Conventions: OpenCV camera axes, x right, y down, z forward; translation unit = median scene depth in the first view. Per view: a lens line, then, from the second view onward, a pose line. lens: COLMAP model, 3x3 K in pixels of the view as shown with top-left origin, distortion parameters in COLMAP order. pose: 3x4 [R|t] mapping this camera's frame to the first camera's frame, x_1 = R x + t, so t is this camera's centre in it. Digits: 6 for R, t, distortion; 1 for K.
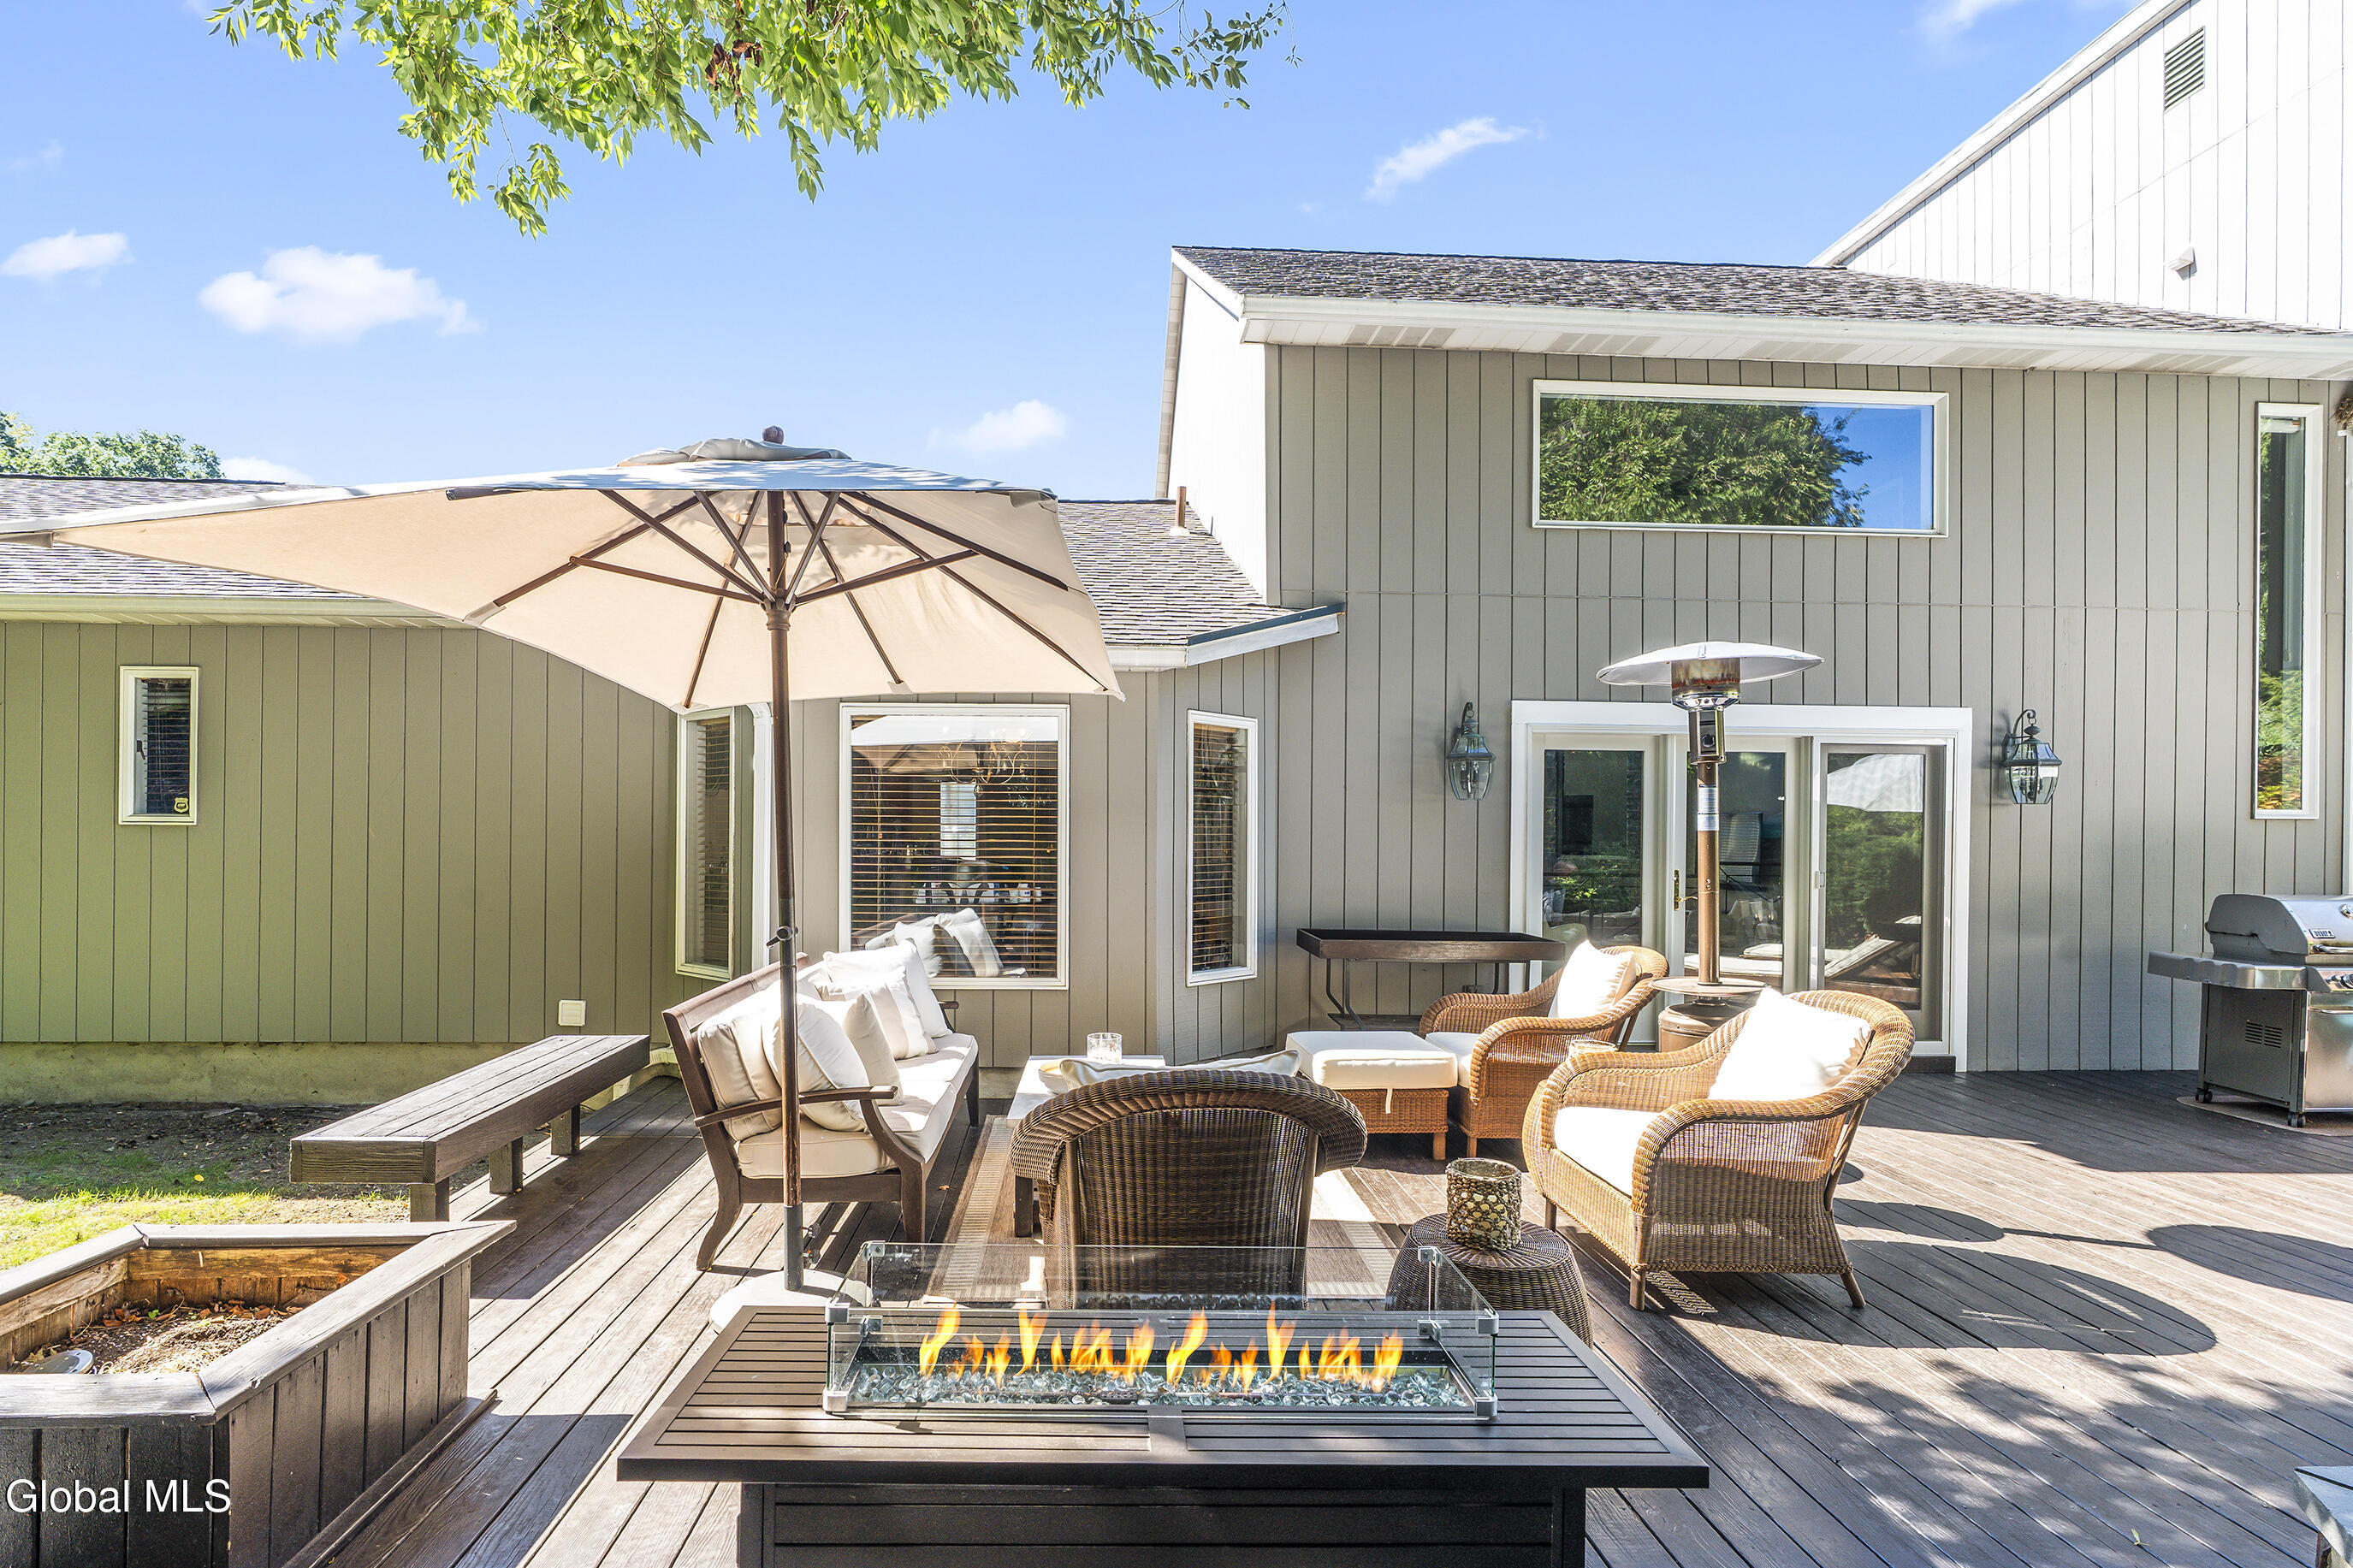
lens RADIAL K [[1139.1, 0, 1167.0], [0, 1139.1, 801.5], [0, 0, 1]] dist [-0.011965, 0.000090]
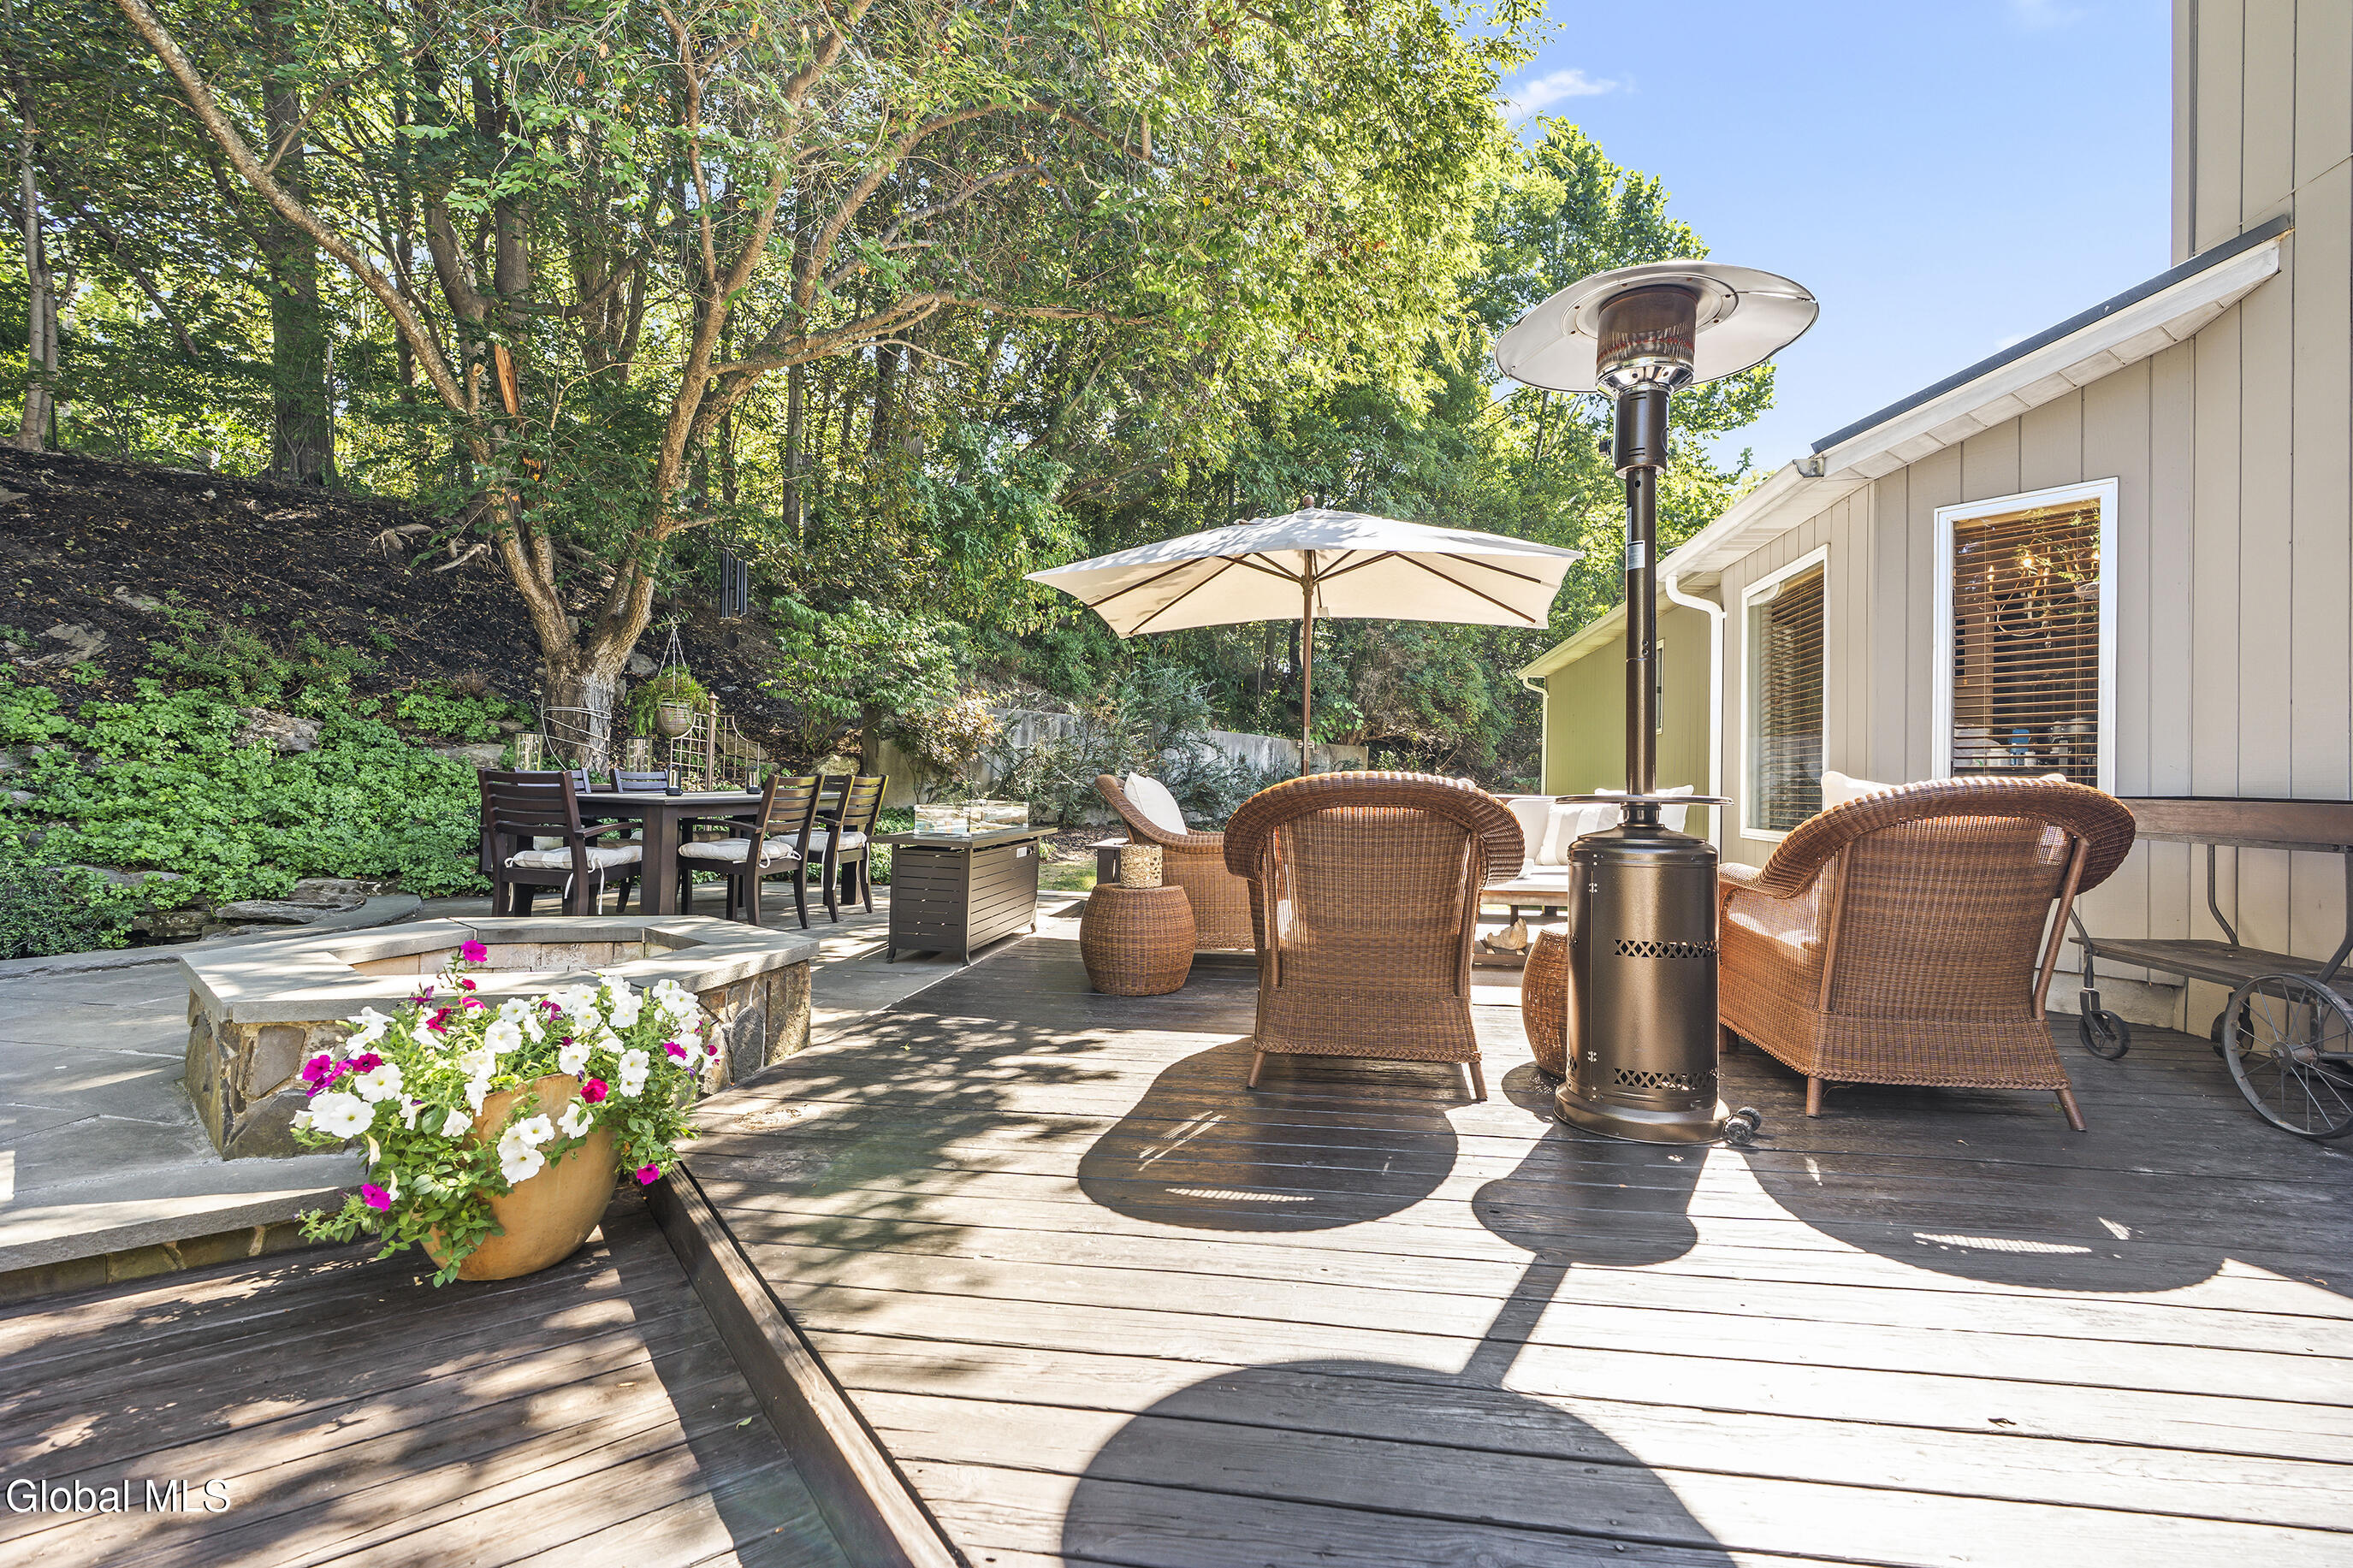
lens RADIAL K [[1125.3, 0, 1176.5], [0, 1125.3, 784.0], [0, 0, 1]] dist [-0.001797, -0.000139]
pose [[-0.218095, -0.014542, -0.975819, 1.757875], [0.017904, 0.999661, -0.018899, 0.235948], [0.975763, -0.021592, -0.217761, 1.314066]]
